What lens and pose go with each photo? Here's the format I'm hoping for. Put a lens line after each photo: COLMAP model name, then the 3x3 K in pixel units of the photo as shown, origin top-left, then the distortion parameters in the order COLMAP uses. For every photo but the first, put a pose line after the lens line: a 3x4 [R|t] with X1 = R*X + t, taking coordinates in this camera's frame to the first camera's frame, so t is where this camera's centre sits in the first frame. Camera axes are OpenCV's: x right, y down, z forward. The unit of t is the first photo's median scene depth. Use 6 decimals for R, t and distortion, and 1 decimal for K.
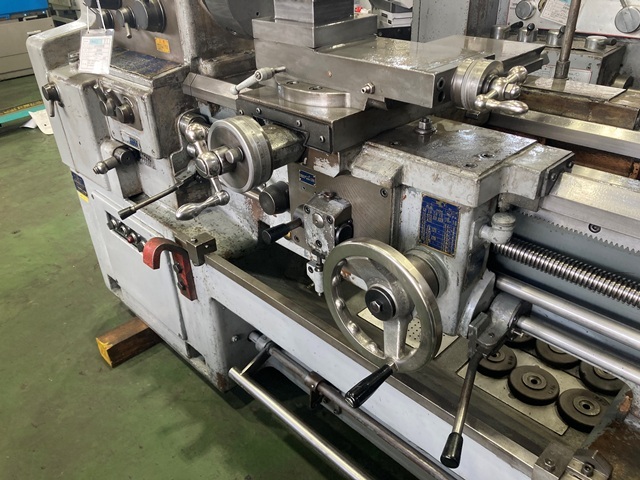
lens RADIAL K [[524.6, 0, 315.6], [0, 524.6, 245.7], [0, 0, 1]] dist [0.038218, -0.032814]
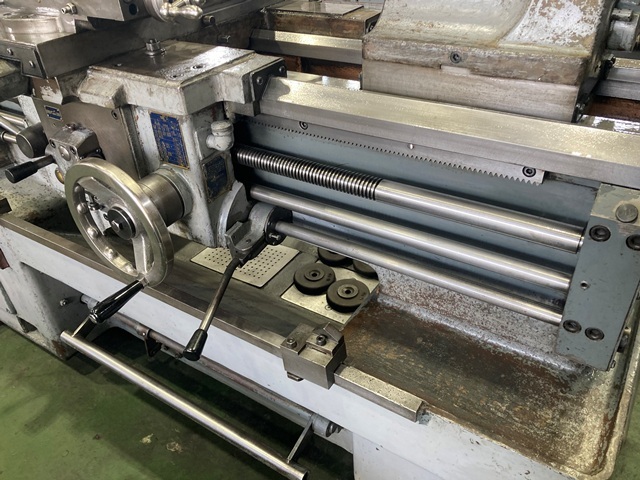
lens RADIAL K [[524.6, 0, 321.8], [0, 524.6, 236.0], [0, 0, 1]] dist [0.038218, -0.032814]
pose [[0.975406, -0.139798, 0.170411, 0.300617], [0.132383, 0.989717, 0.054181, 0.121963], [-0.176233, -0.030289, 0.983882, -0.073353]]
